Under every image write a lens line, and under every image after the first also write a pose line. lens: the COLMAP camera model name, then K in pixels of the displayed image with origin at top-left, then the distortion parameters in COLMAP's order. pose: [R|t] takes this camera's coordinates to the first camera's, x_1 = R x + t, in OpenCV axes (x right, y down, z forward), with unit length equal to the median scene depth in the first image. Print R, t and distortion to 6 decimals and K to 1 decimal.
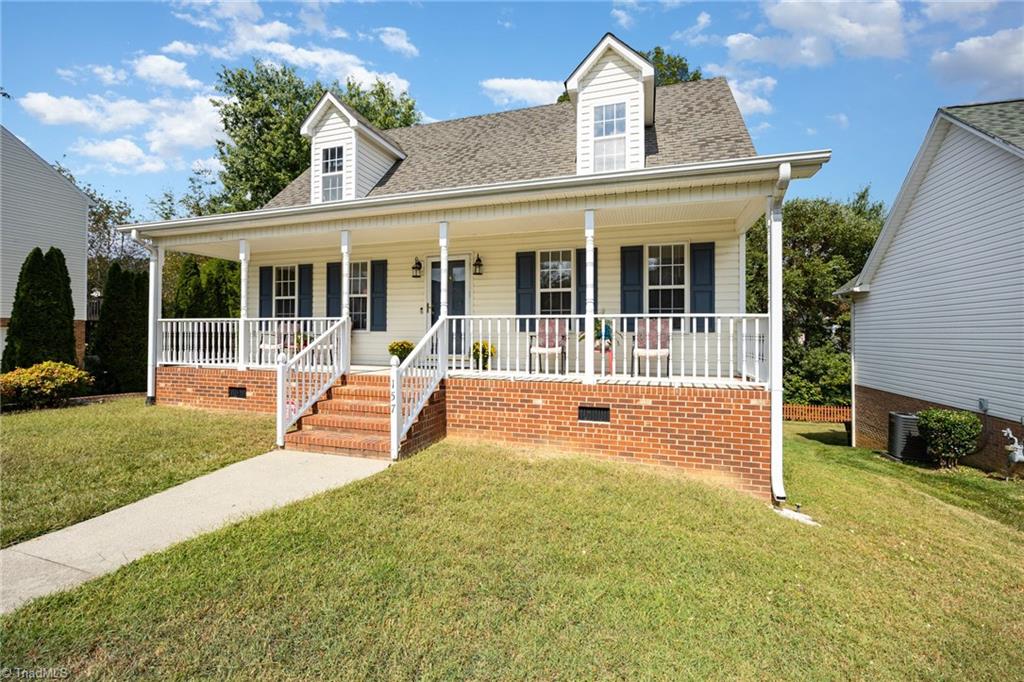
lens RADIAL K [[456.9, 0, 510.0], [0, 456.9, 330.4], [0, 0, 1]] dist [-0.009843, -0.000304]
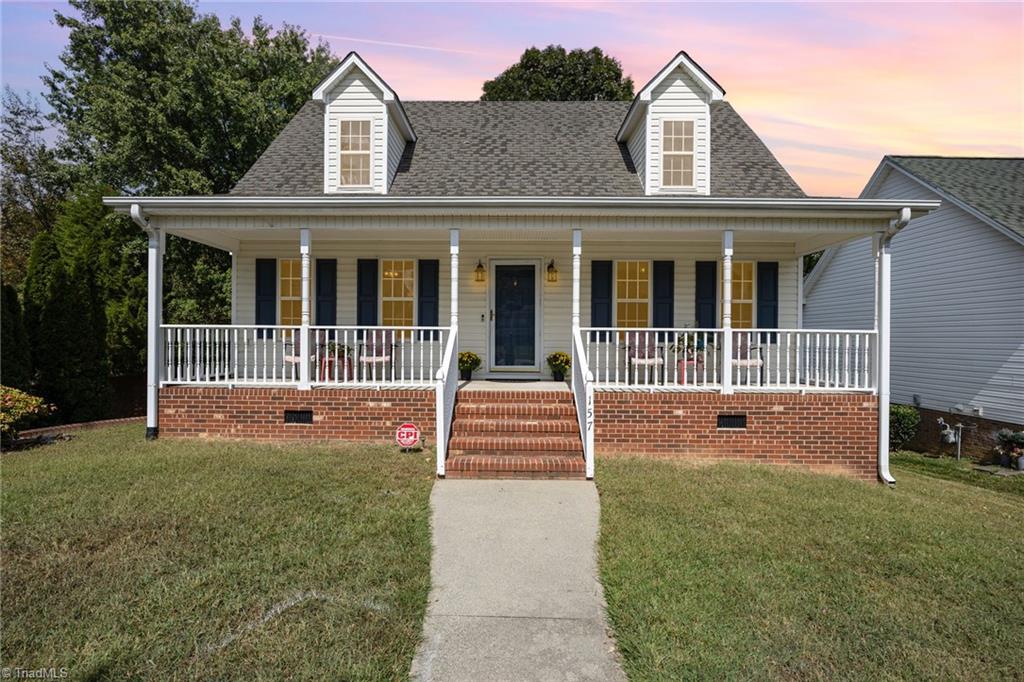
lens RADIAL K [[504.2, 0, 512.0], [0, 504.2, 341.0], [0, 0, 1]] dist [-0.009063, 0.000070]
pose [[0.951833, 0.000366, 0.306618, -0.638907], [-0.006315, 0.999811, 0.018413, -0.023449], [-0.306553, -0.019463, 0.951655, 0.033827]]
